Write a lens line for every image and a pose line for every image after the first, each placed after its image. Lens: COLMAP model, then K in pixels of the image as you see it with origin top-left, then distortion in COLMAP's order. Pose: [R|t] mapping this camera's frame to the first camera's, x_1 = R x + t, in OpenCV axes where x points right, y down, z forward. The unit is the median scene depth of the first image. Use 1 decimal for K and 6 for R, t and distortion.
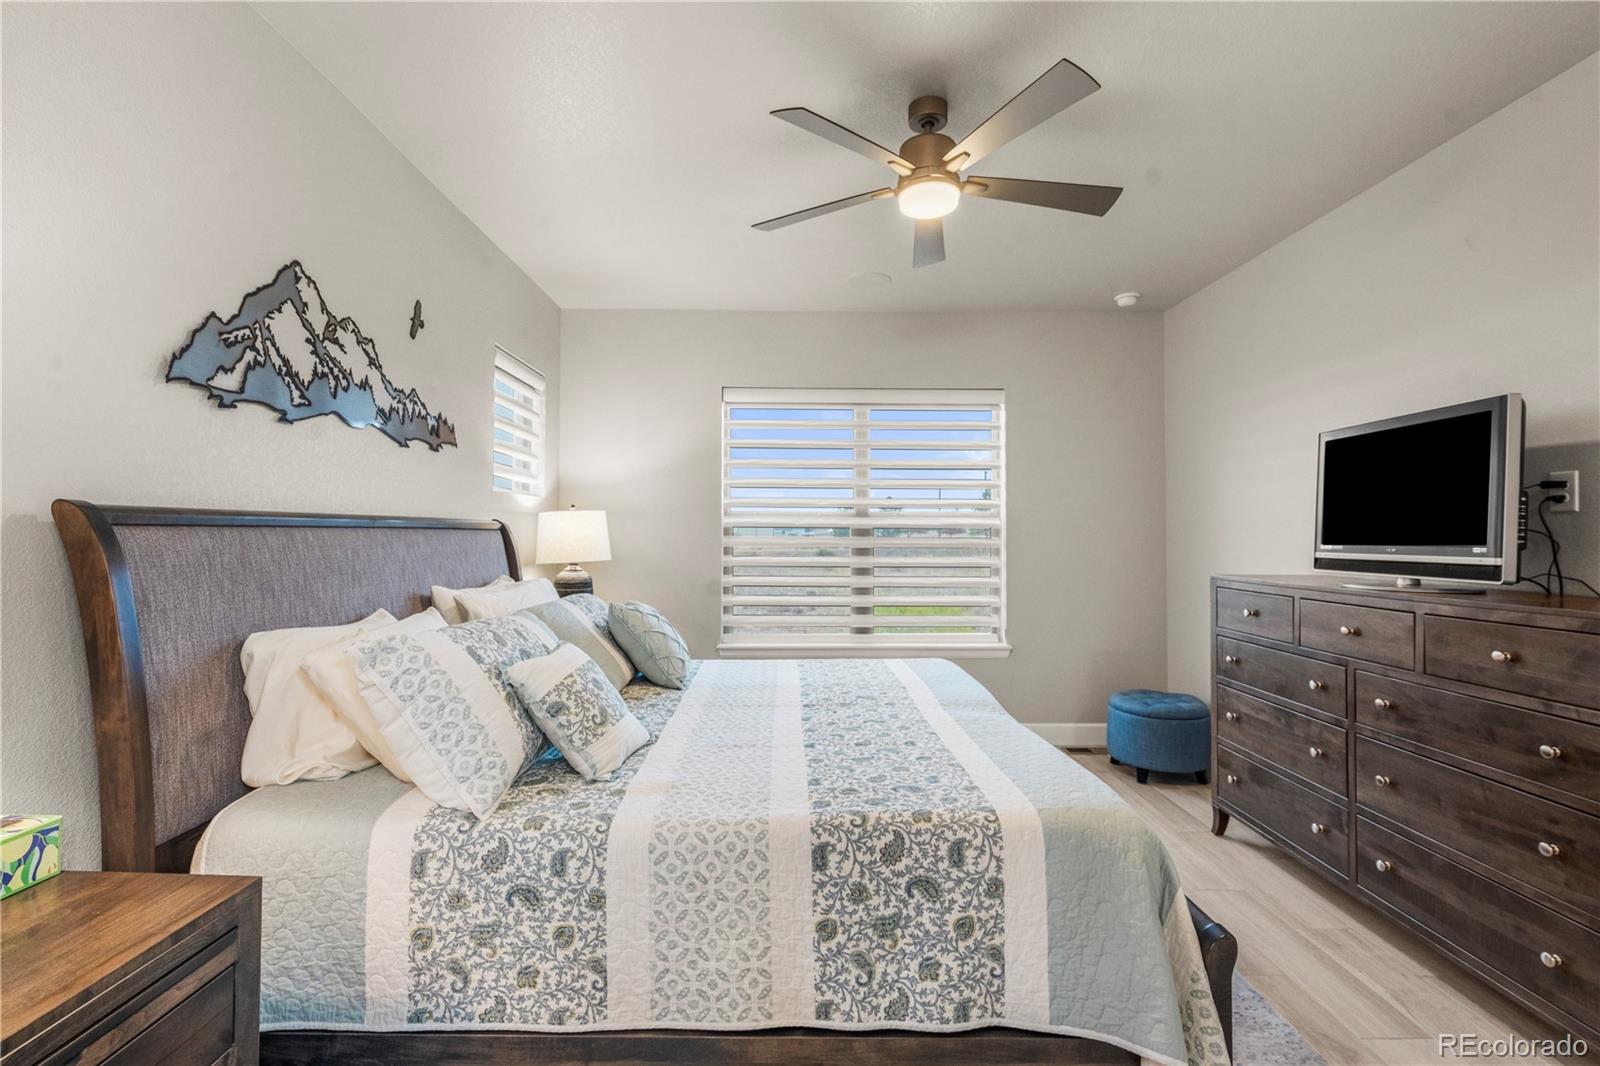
lens RADIAL K [[745.4, 0, 777.1], [0, 745.4, 531.9], [0, 0, 1]] dist [-0.012404, 0.005403]
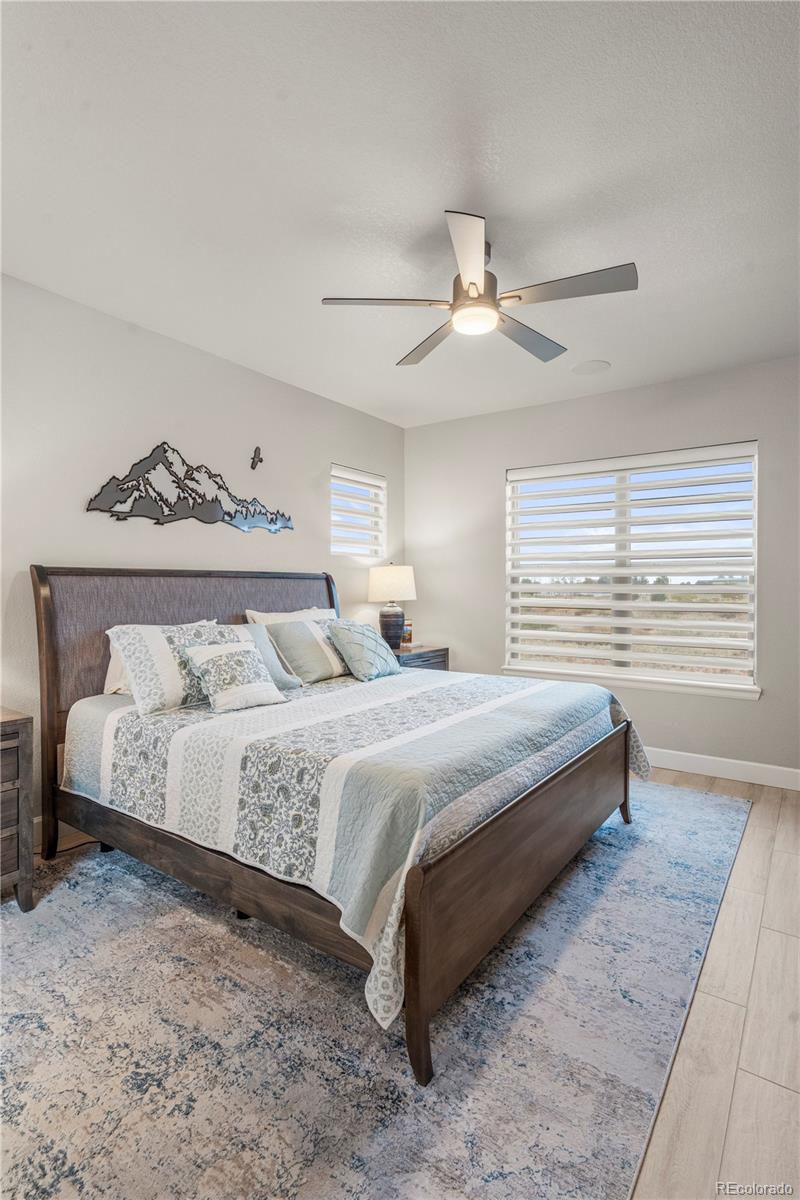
lens RADIAL K [[582.7, 0, 383.8], [0, 582.7, 605.3], [0, 0, 1]] dist [0.001620, -0.000244]
pose [[0.810553, 0.018084, -0.585386, 0.967290], [0.002060, 0.999429, 0.033727, 0.024267], [0.585662, -0.028543, 0.810053, 0.093014]]
